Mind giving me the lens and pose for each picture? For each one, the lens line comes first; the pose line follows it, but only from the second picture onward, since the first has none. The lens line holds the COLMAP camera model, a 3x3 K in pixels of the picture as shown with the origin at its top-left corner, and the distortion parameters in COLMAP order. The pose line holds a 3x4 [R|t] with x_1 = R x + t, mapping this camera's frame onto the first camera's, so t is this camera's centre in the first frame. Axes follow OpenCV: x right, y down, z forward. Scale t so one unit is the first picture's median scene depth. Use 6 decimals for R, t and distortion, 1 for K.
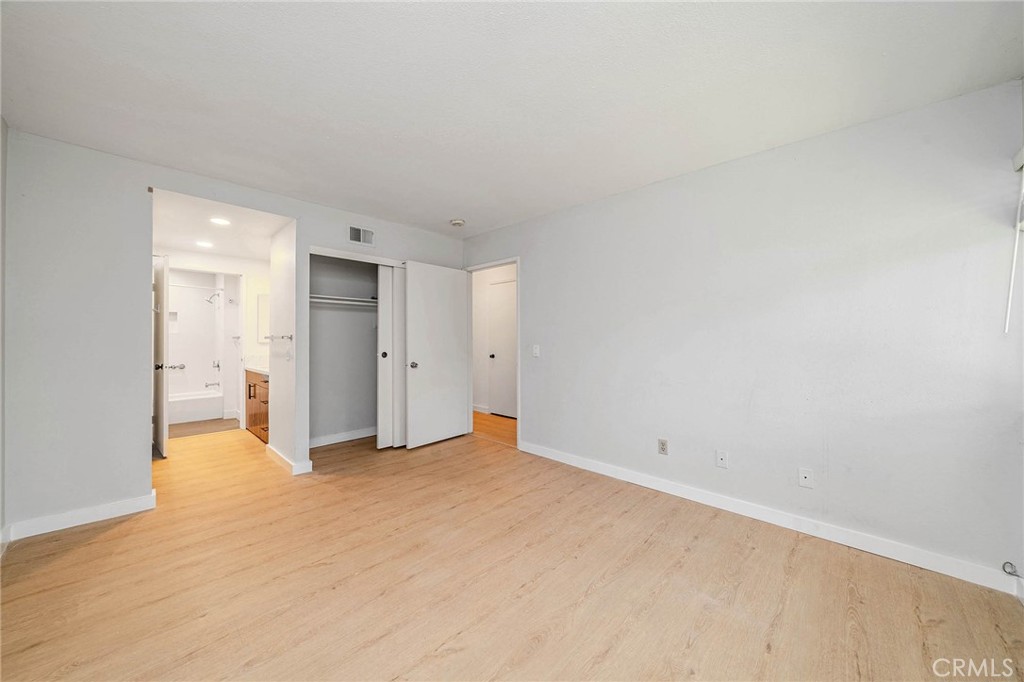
lens RADIAL K [[355.8, 0, 497.0], [0, 355.8, 337.7], [0, 0, 1]] dist [-0.007153, 0.000370]
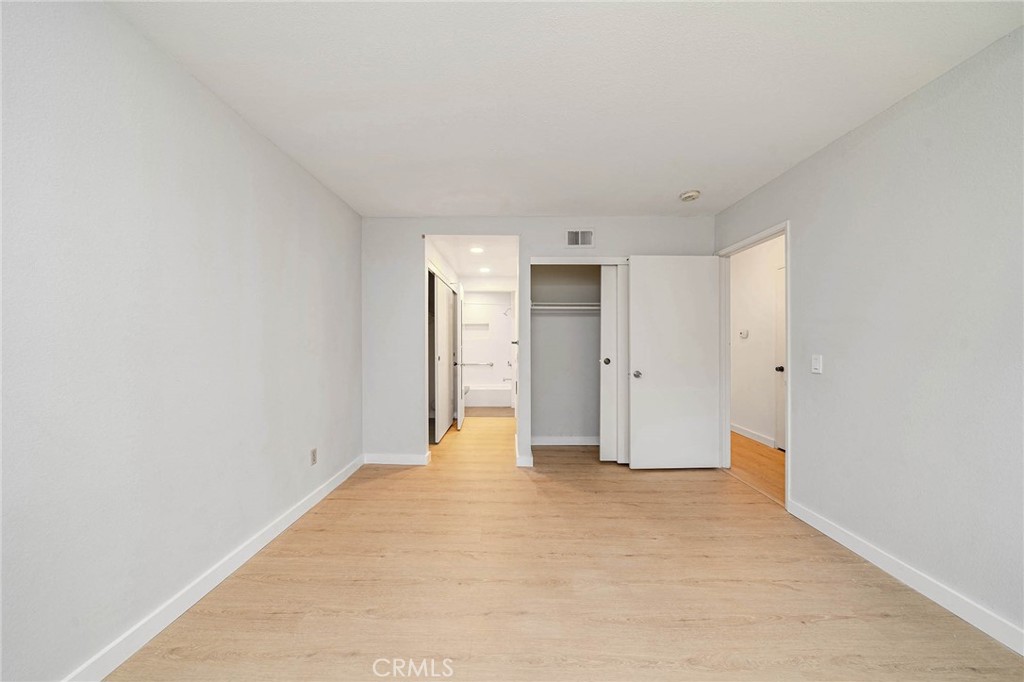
lens RADIAL K [[355.8, 0, 508.6], [0, 355.8, 345.2], [0, 0, 1]] dist [-0.007153, 0.000370]
pose [[0.700668, 0.005862, -0.713464, 0.178747], [-0.000822, 0.999972, 0.007409, -0.000613], [0.713487, -0.004605, 0.700653, 0.176366]]
